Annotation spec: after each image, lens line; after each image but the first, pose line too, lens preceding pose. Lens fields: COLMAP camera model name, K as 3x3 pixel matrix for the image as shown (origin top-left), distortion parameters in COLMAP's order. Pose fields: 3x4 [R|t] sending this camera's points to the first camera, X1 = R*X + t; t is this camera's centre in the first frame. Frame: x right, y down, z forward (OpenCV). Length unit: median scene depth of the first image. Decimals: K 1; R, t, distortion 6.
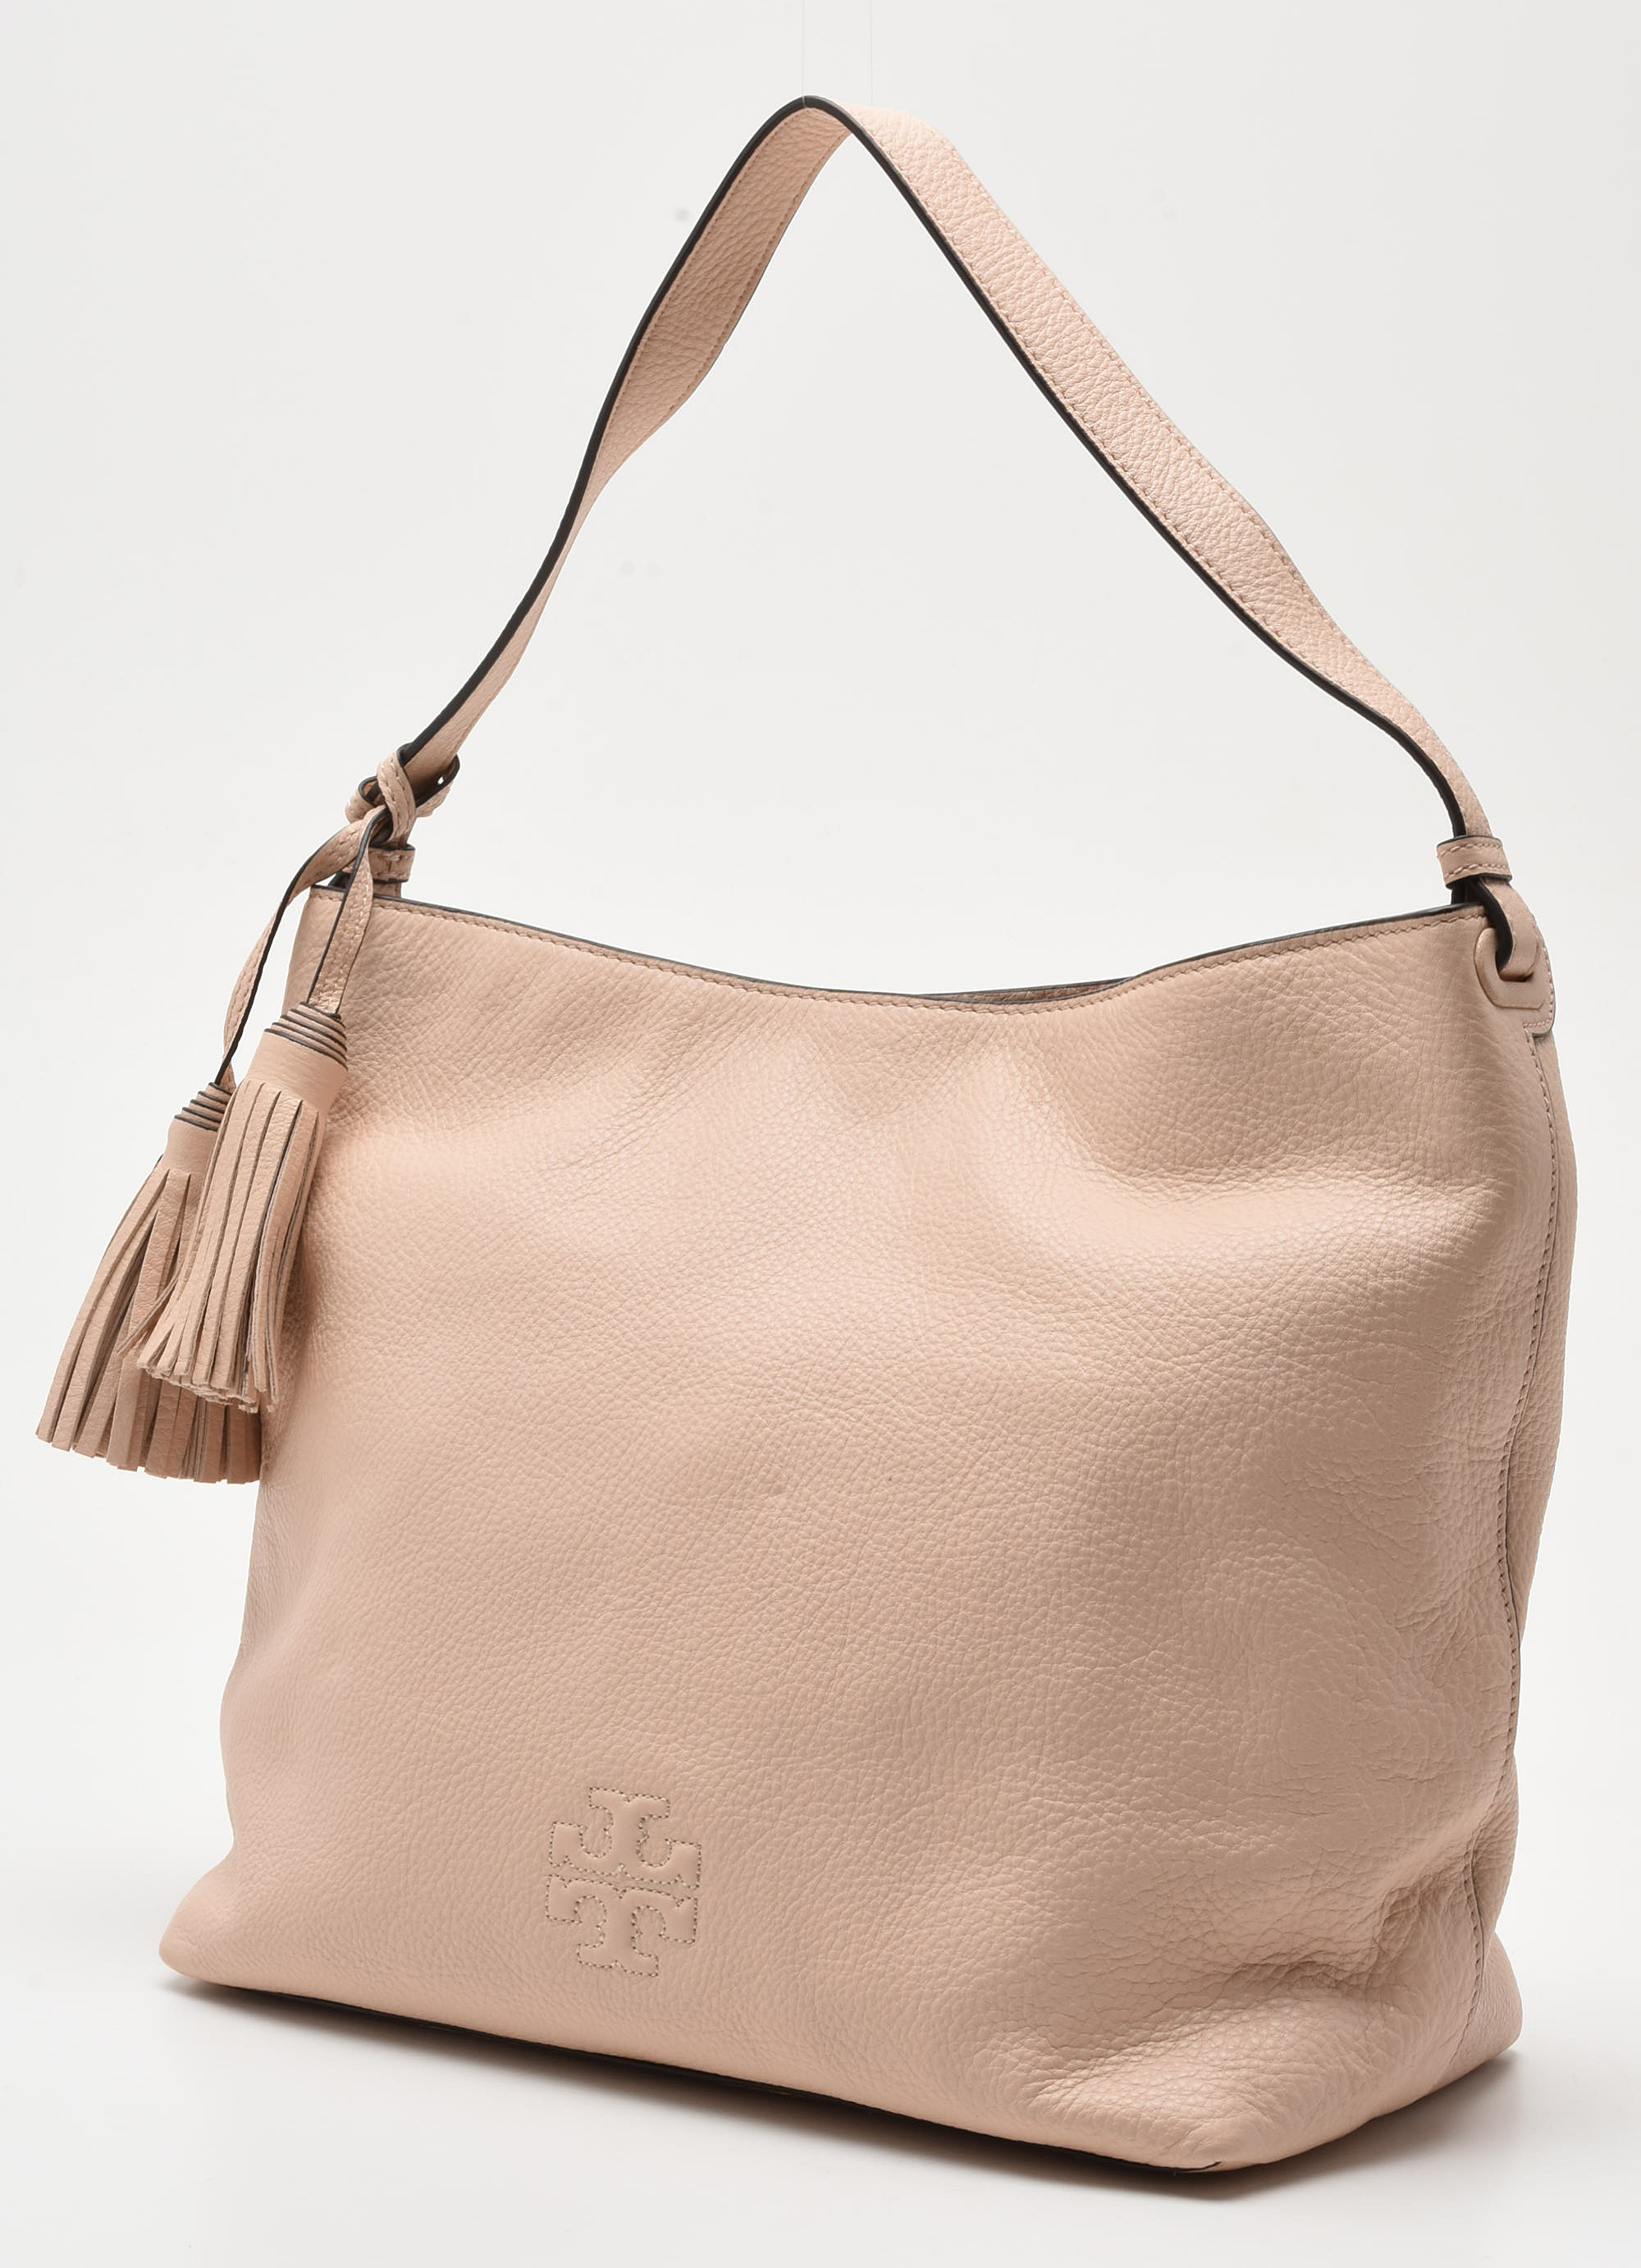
lens RADIAL K [[4648.7, 0, 815.6], [0, 4648.7, 1066.0], [0, 0, 1]] dist [-0.014964, 0.000000]
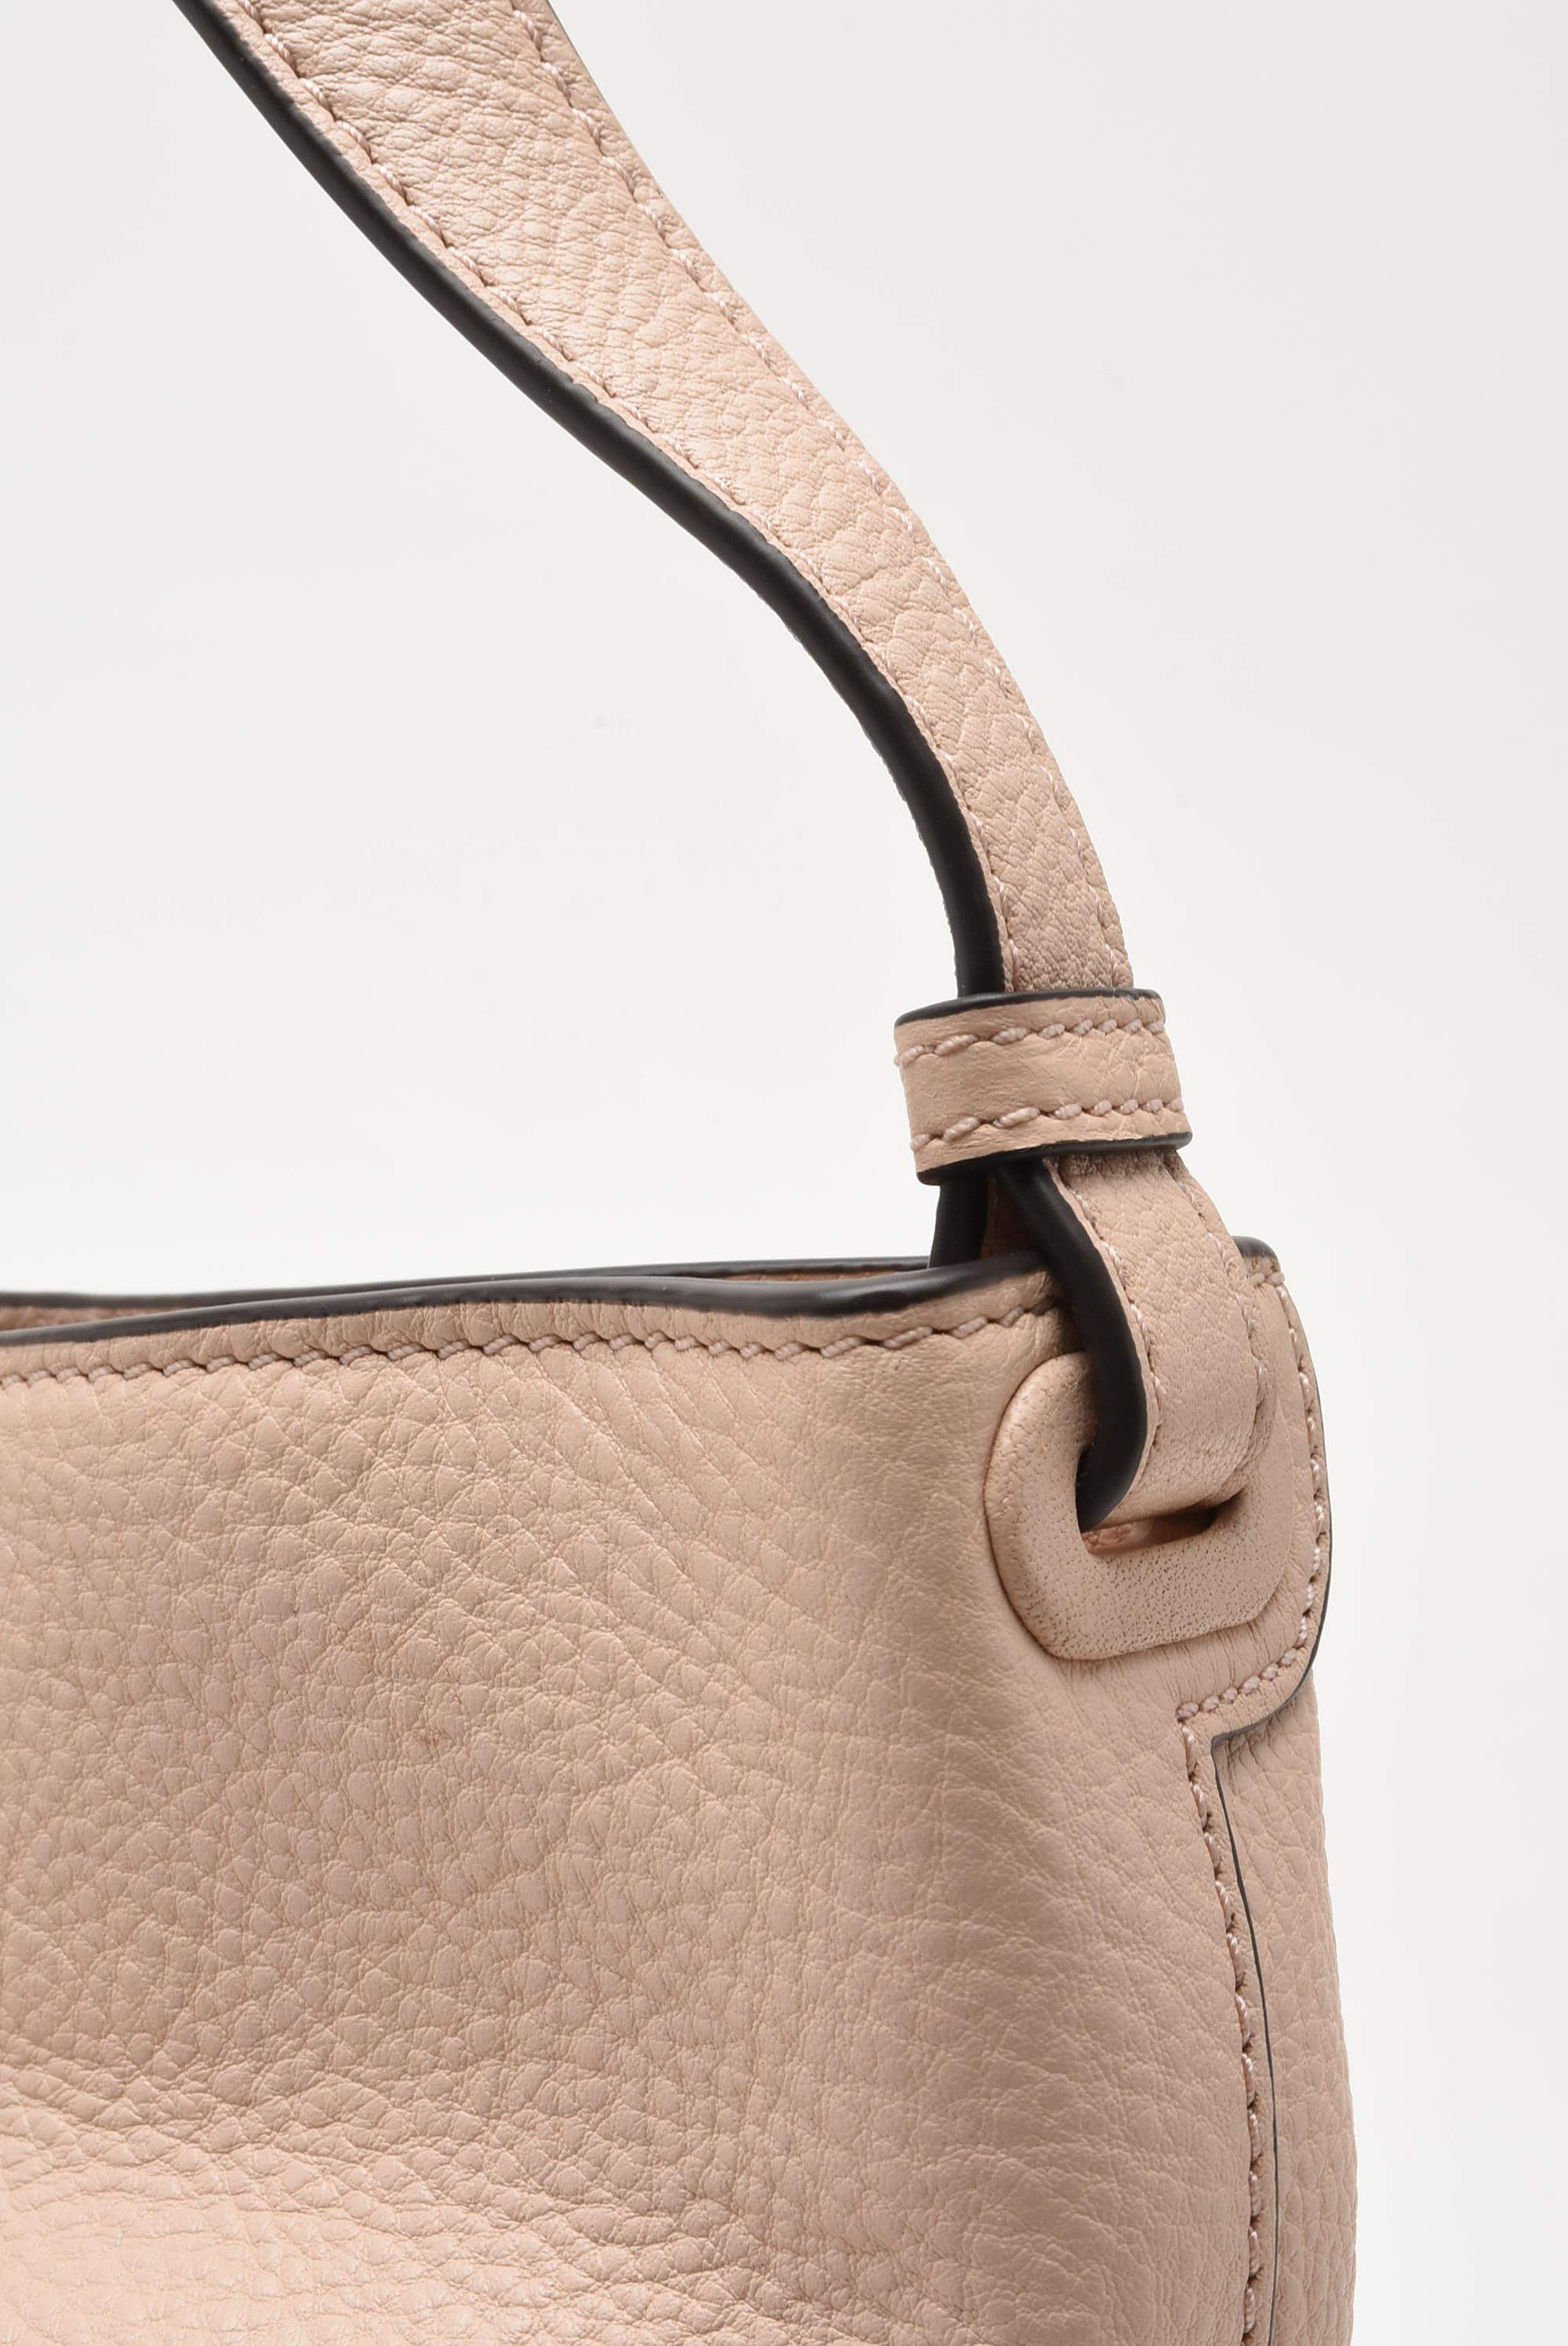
lens RADIAL K [[4359.2, 0, 777.6], [0, 4359.2, 1182.2], [0, 0, 1]] dist [-0.016375, 0.000000]
pose [[0.998040, 0.052710, -0.033726, 0.134493], [-0.049097, 0.993752, 0.100236, -0.062280], [0.038799, -0.098383, 0.994392, 0.744528]]
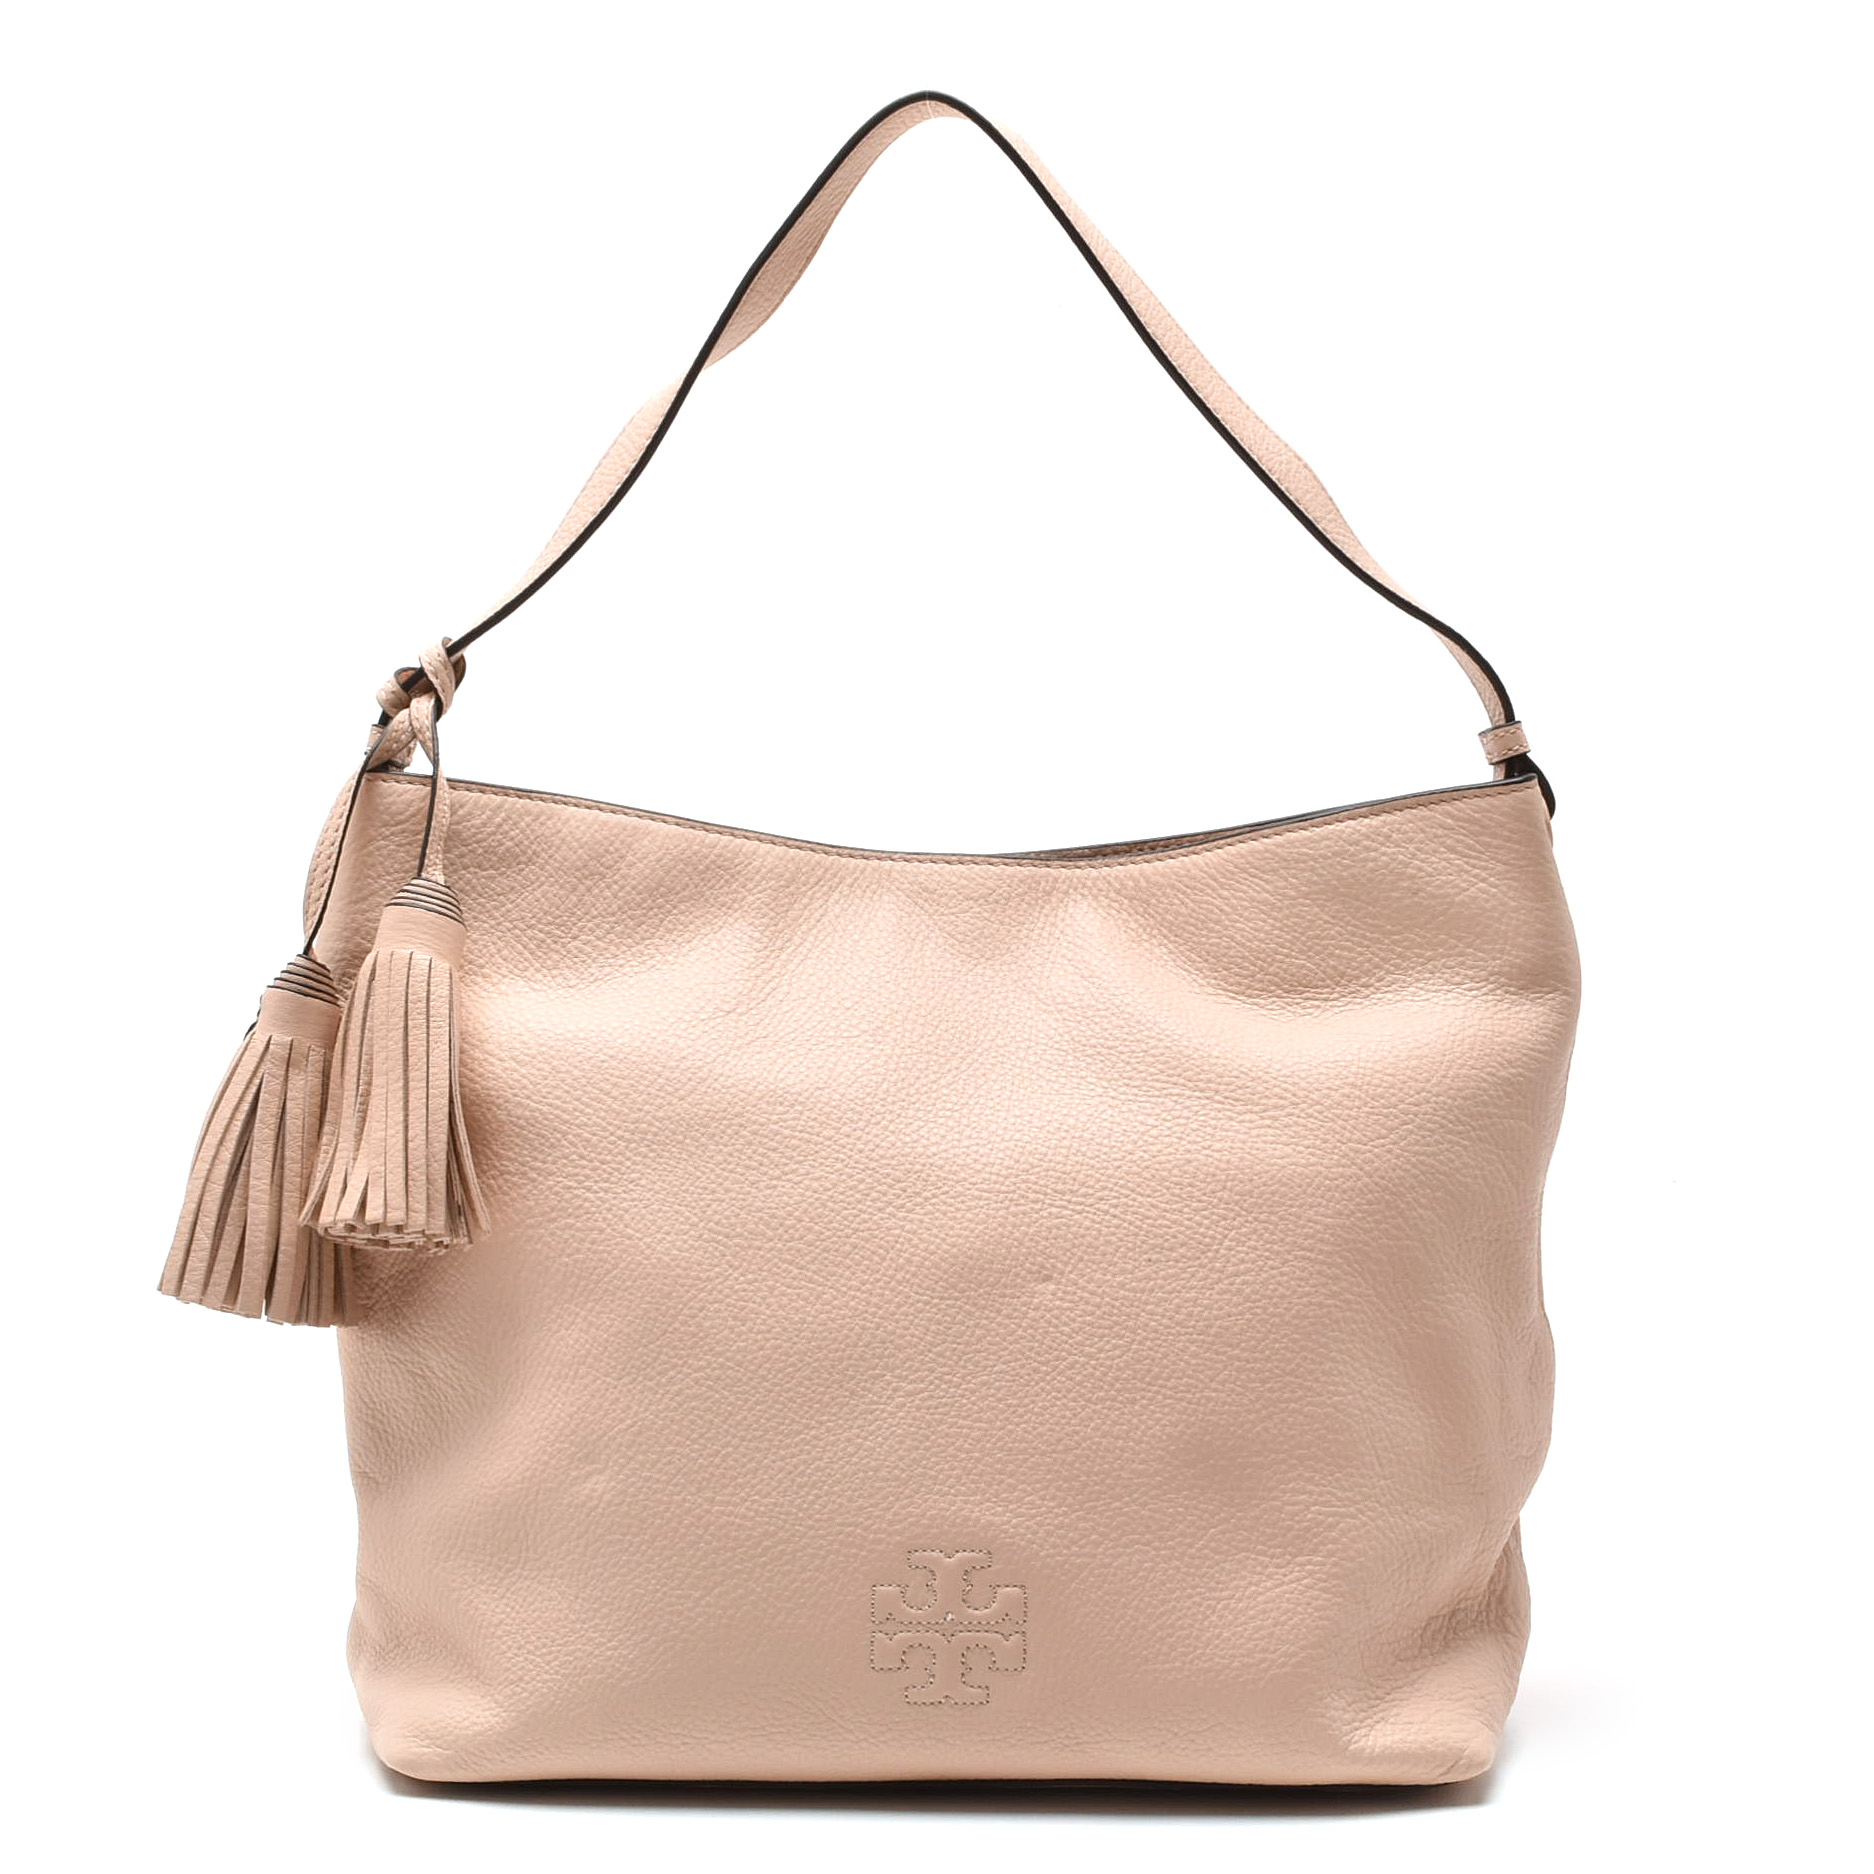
lens RADIAL K [[3678.0, 0, 940.2], [0, 3678.0, 935.7], [0, 0, 1]] dist [-0.029803, 0.000000]
pose [[0.824237, -0.038940, 0.564904, -0.559806], [0.030114, 0.999235, 0.024941, -0.019972], [-0.565443, -0.003546, 0.824780, 0.248692]]
